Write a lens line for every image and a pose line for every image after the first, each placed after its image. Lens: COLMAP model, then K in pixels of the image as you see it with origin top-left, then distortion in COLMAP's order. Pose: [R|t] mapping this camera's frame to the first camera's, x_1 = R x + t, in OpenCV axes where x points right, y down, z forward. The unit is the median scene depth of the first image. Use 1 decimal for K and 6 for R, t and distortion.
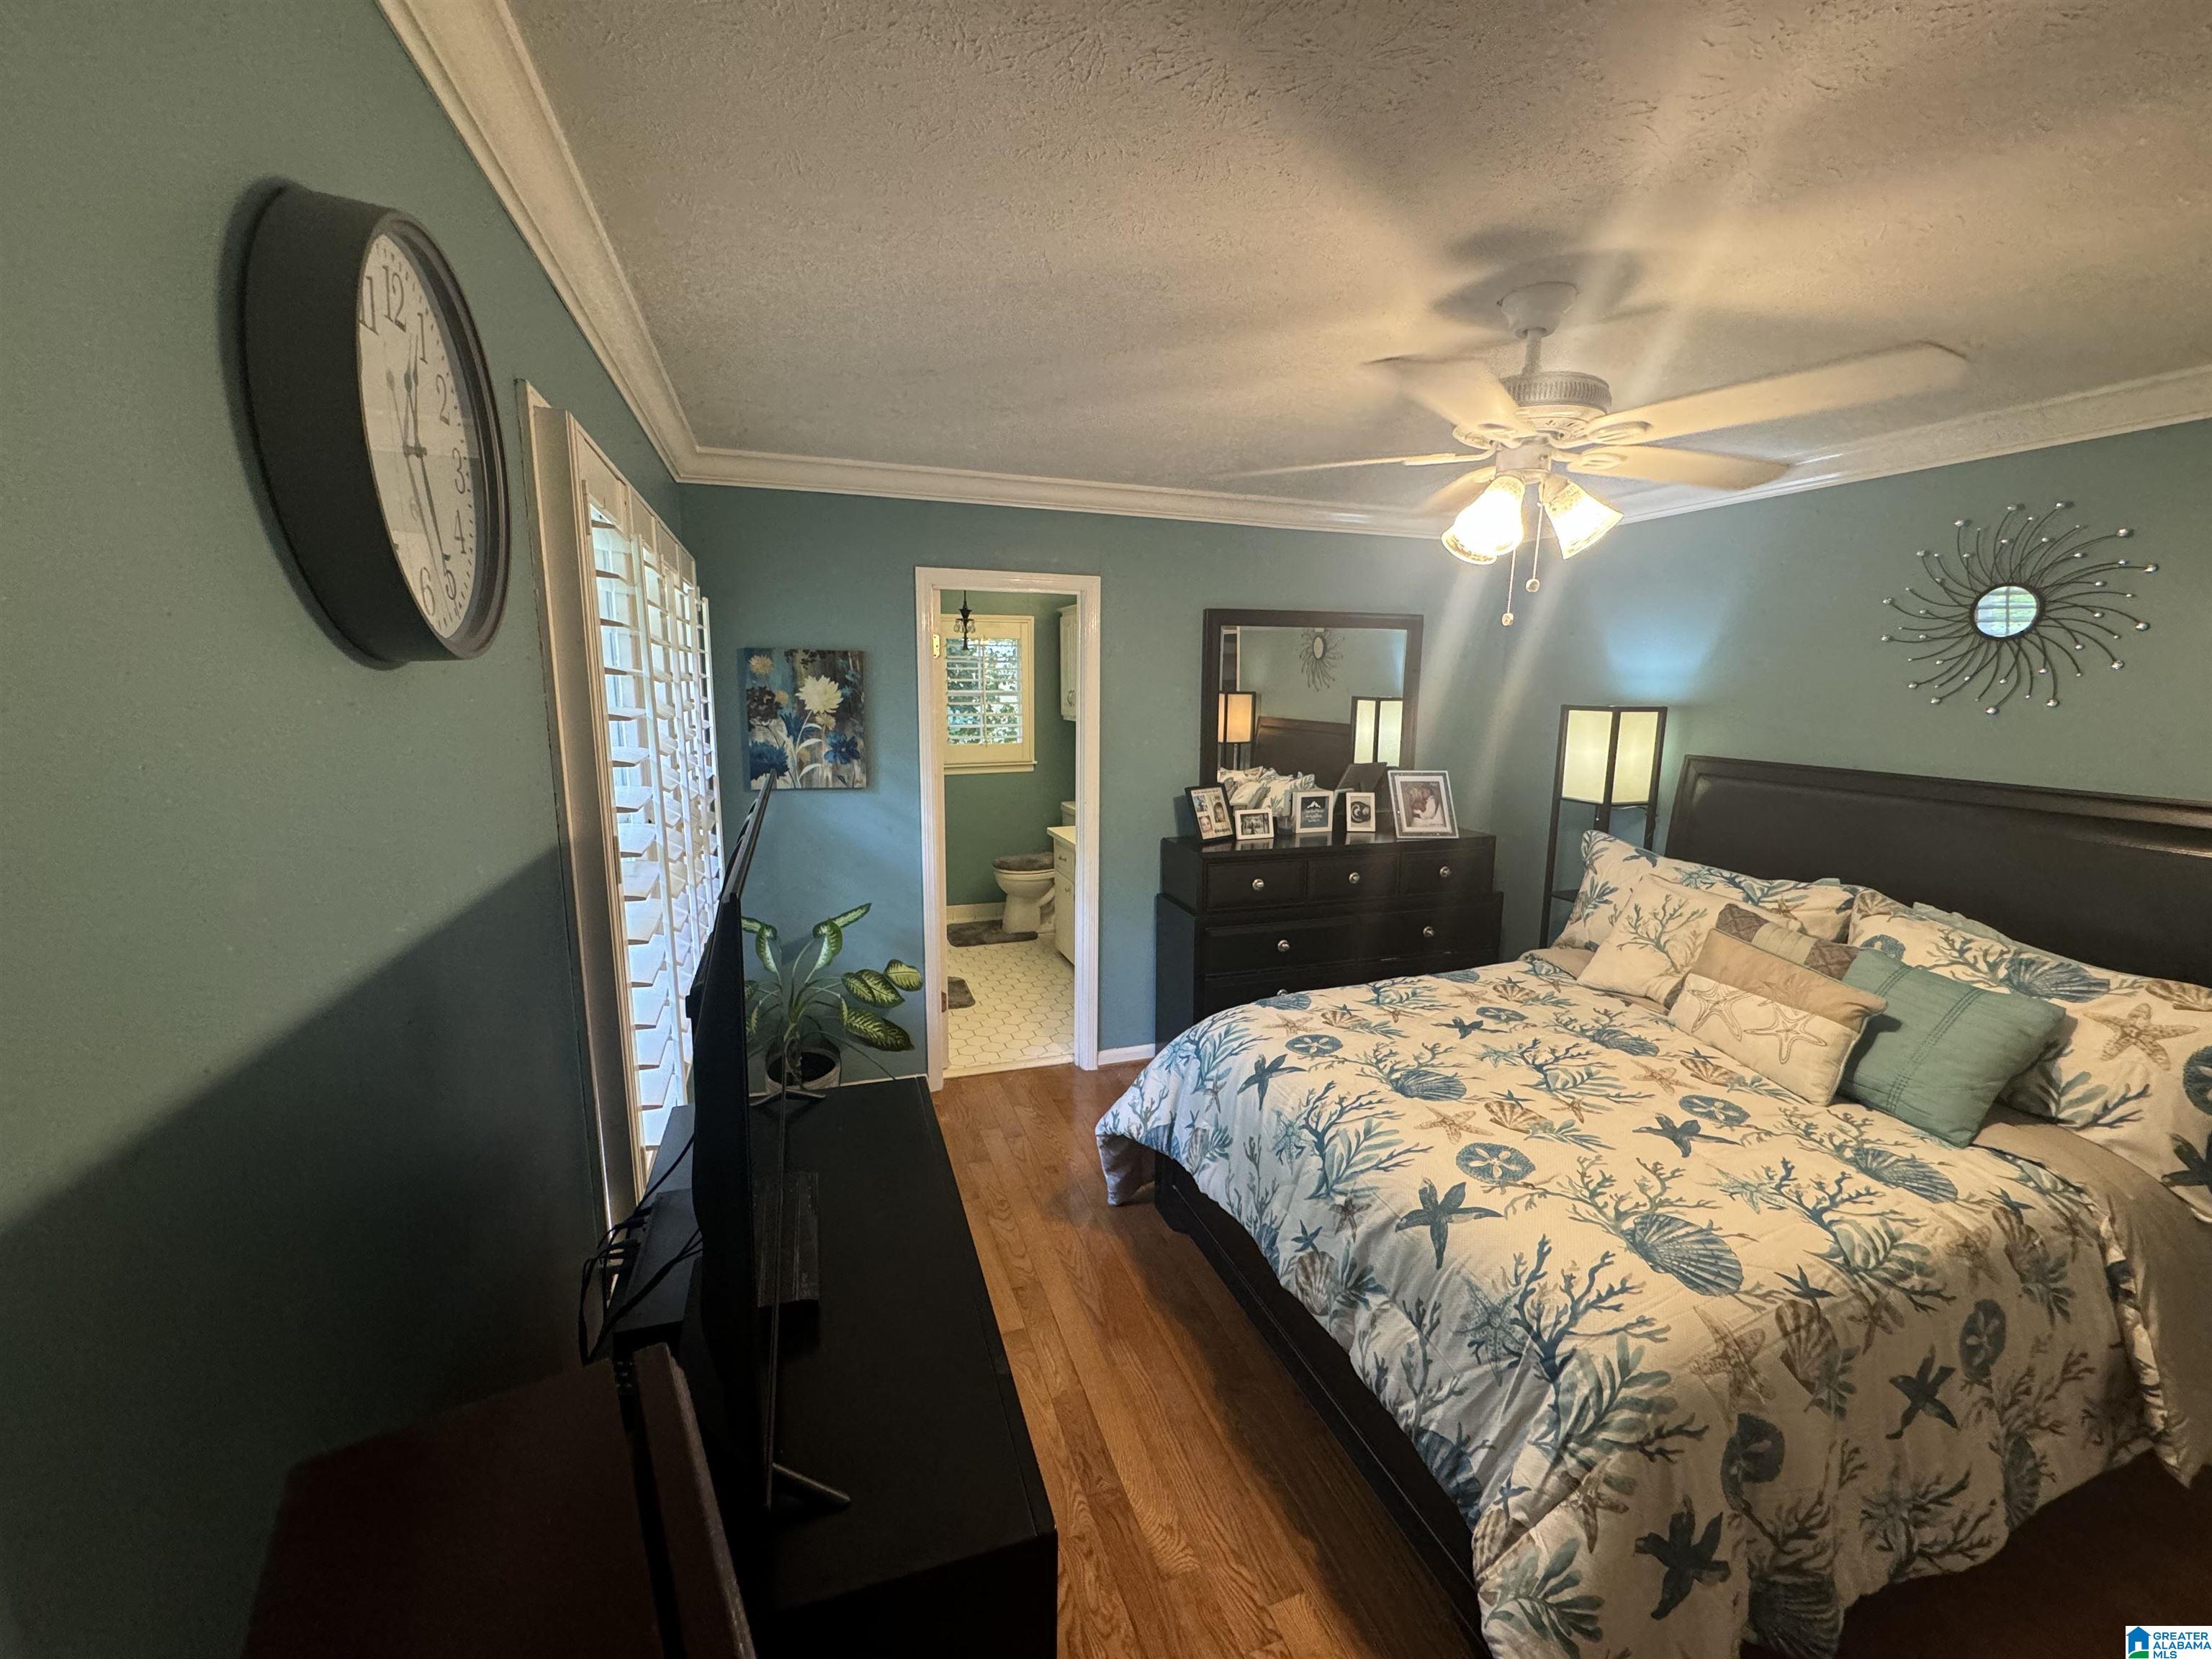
lens RADIAL K [[883.7, 0, 1107.8], [0, 883.7, 827.7], [0, 0, 1]] dist [-0.002660, 0.000619]
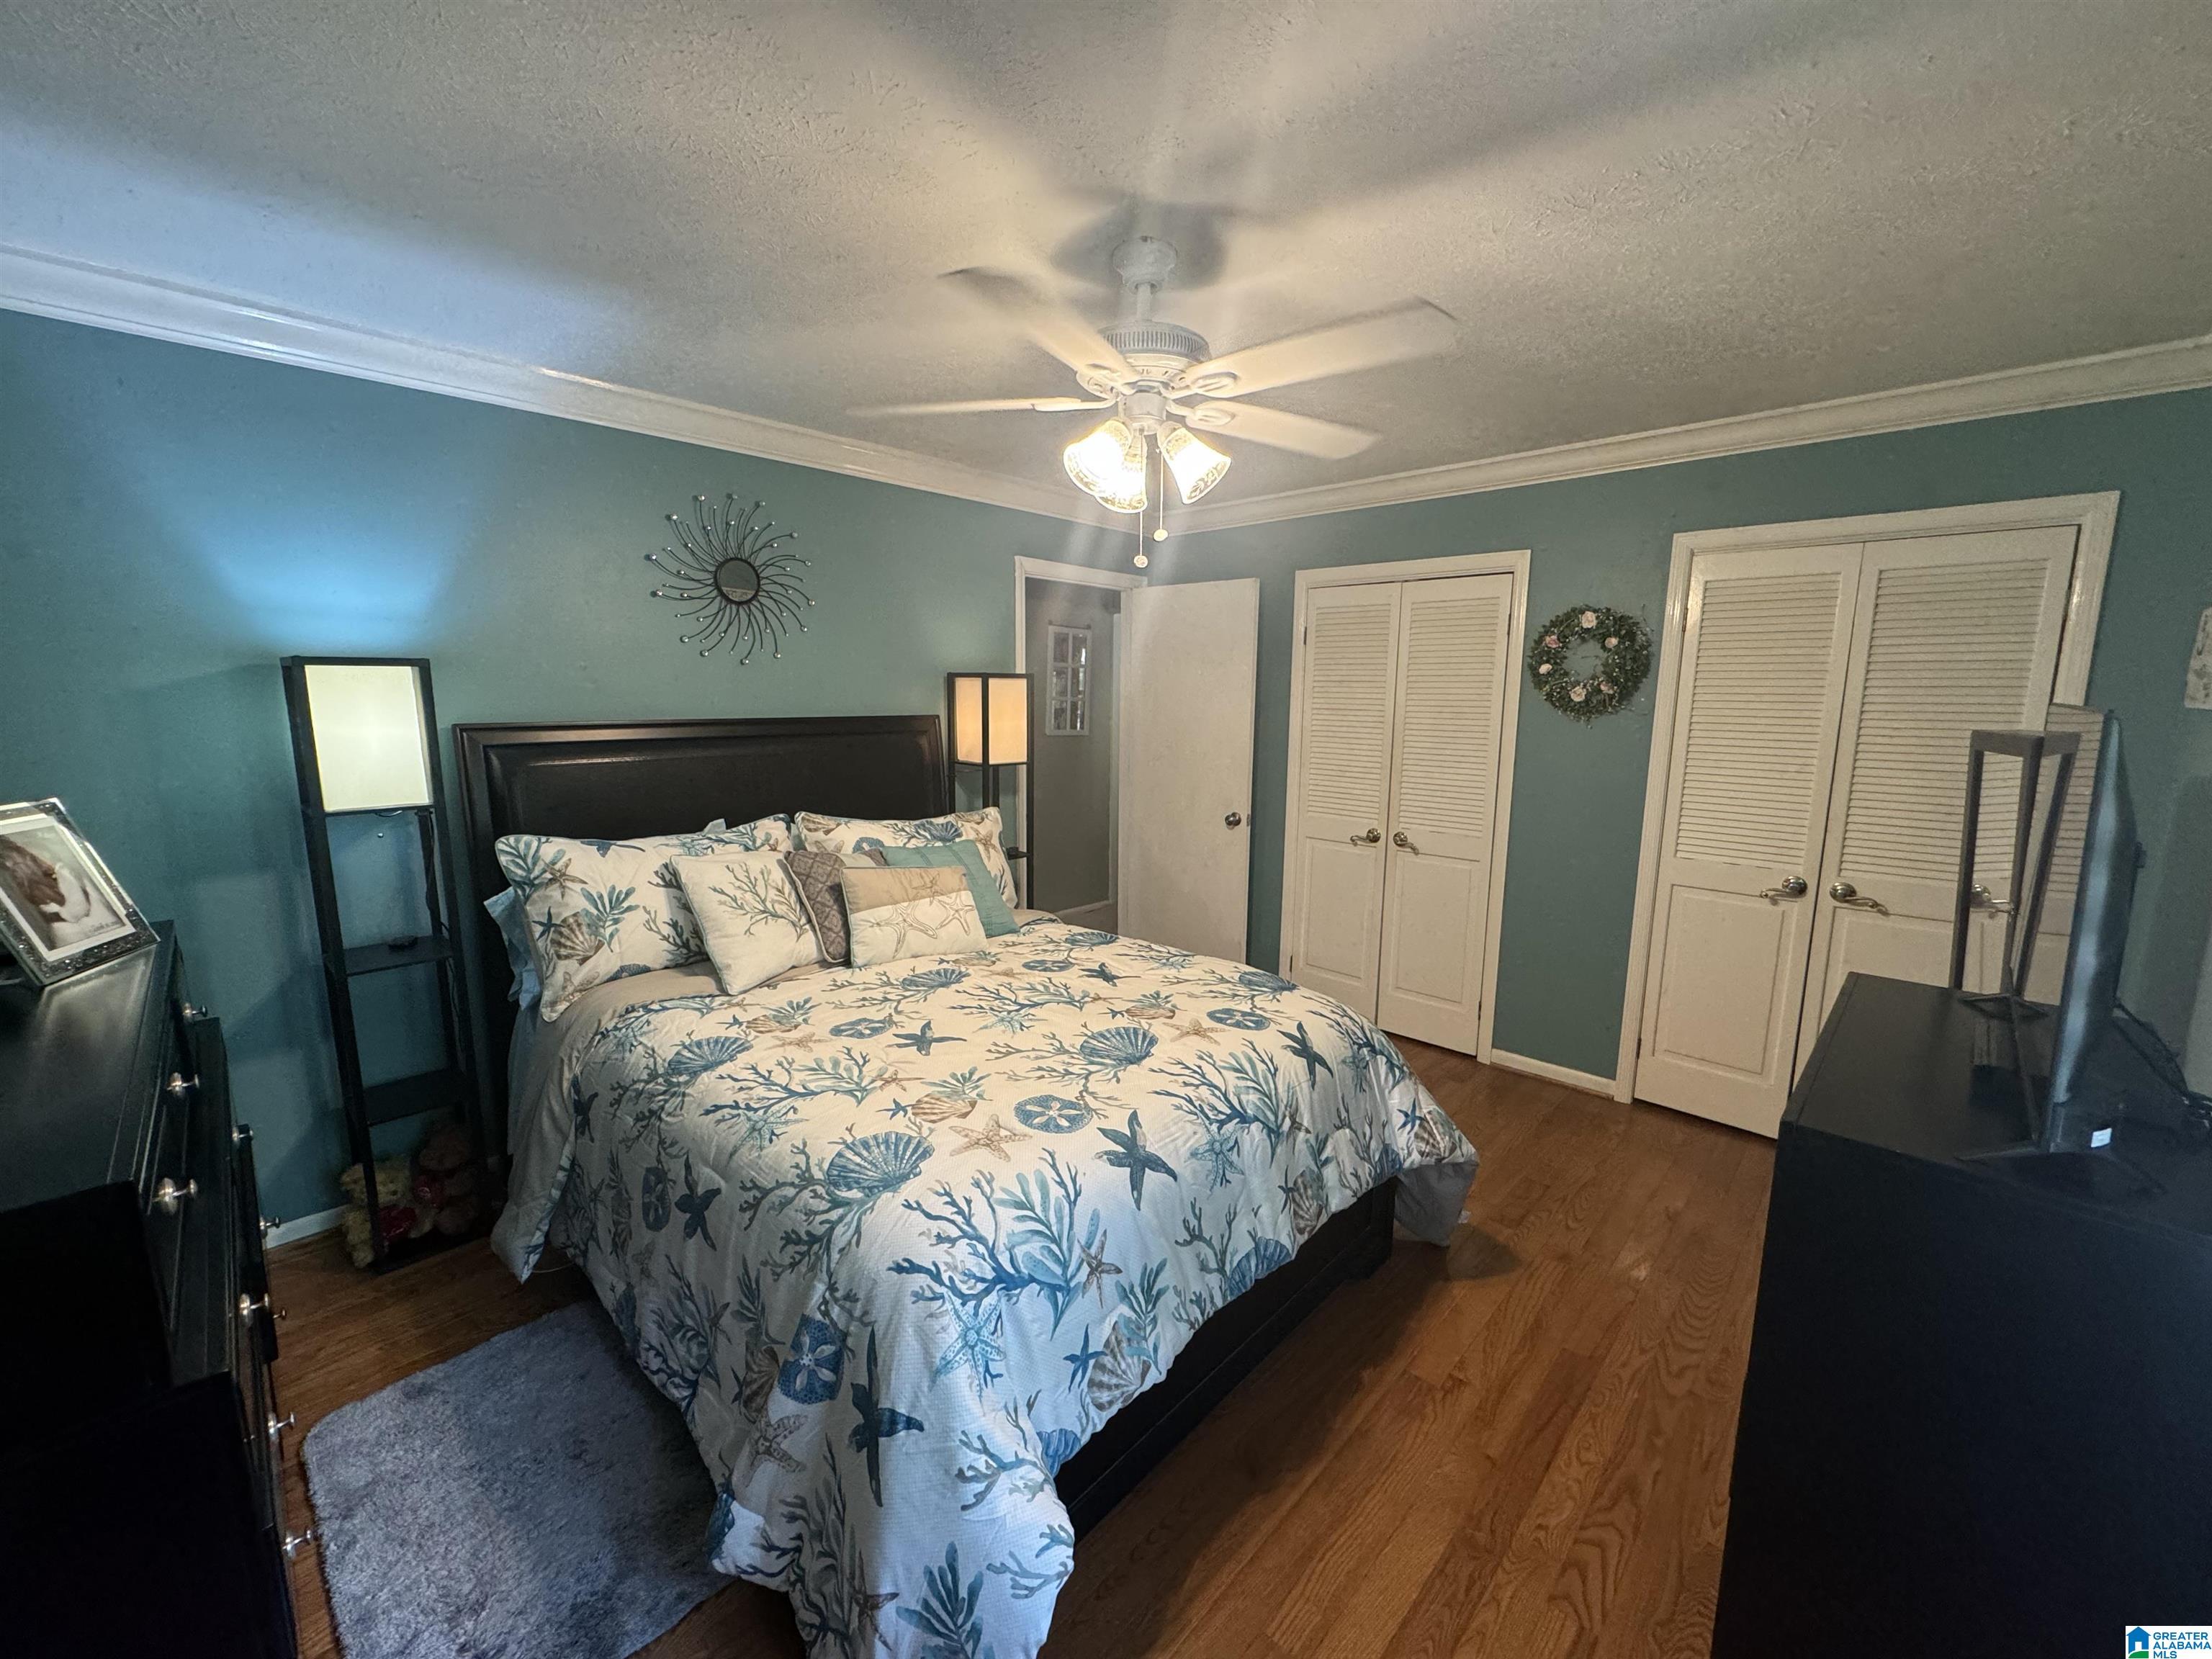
lens RADIAL K [[883.7, 0, 1107.8], [0, 883.7, 827.7], [0, 0, 1]] dist [-0.002660, 0.000619]
pose [[-0.463512, -0.152662, 0.872841, -0.371446], [0.134870, 0.961415, 0.239775, -0.142451], [-0.875767, 0.228858, -0.425037, 1.178856]]
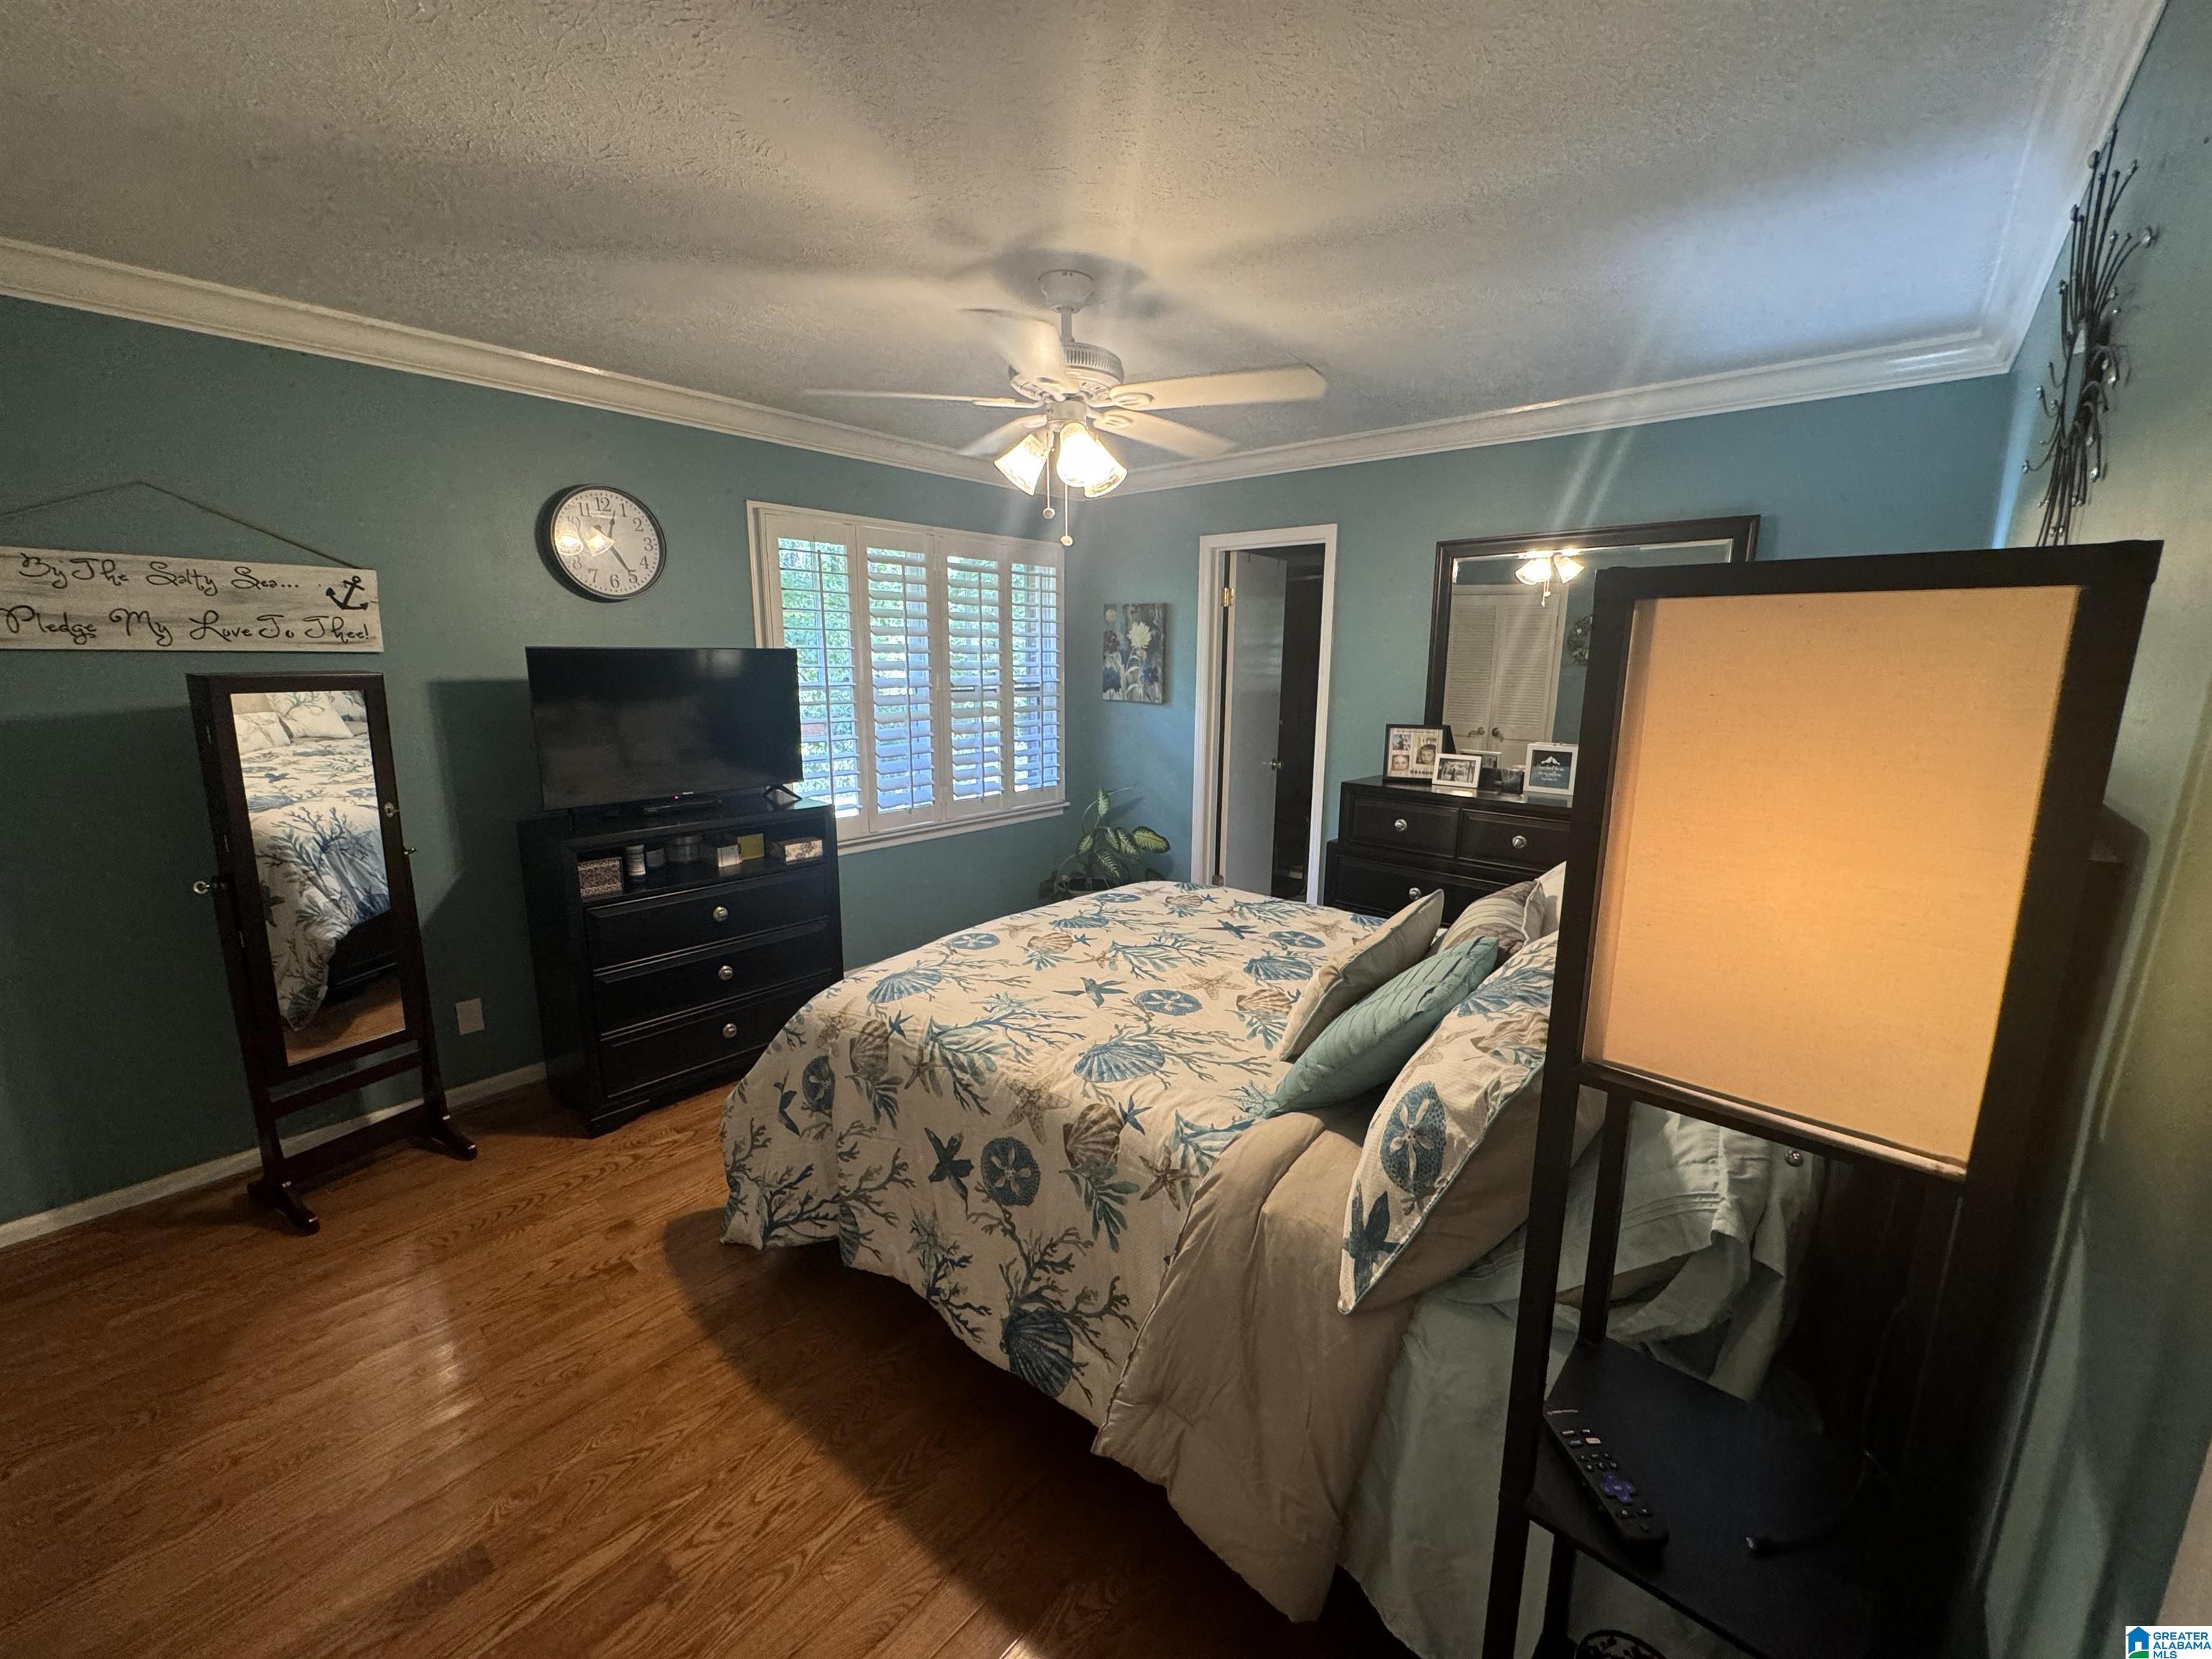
lens RADIAL K [[883.7, 0, 1107.8], [0, 883.7, 827.7], [0, 0, 1]] dist [-0.002660, 0.000619]
pose [[0.493651, 0.164694, -0.853923, 1.236629], [-0.148035, 0.983488, 0.104104, 0.019812], [0.856968, 0.075019, 0.509880, 0.333638]]
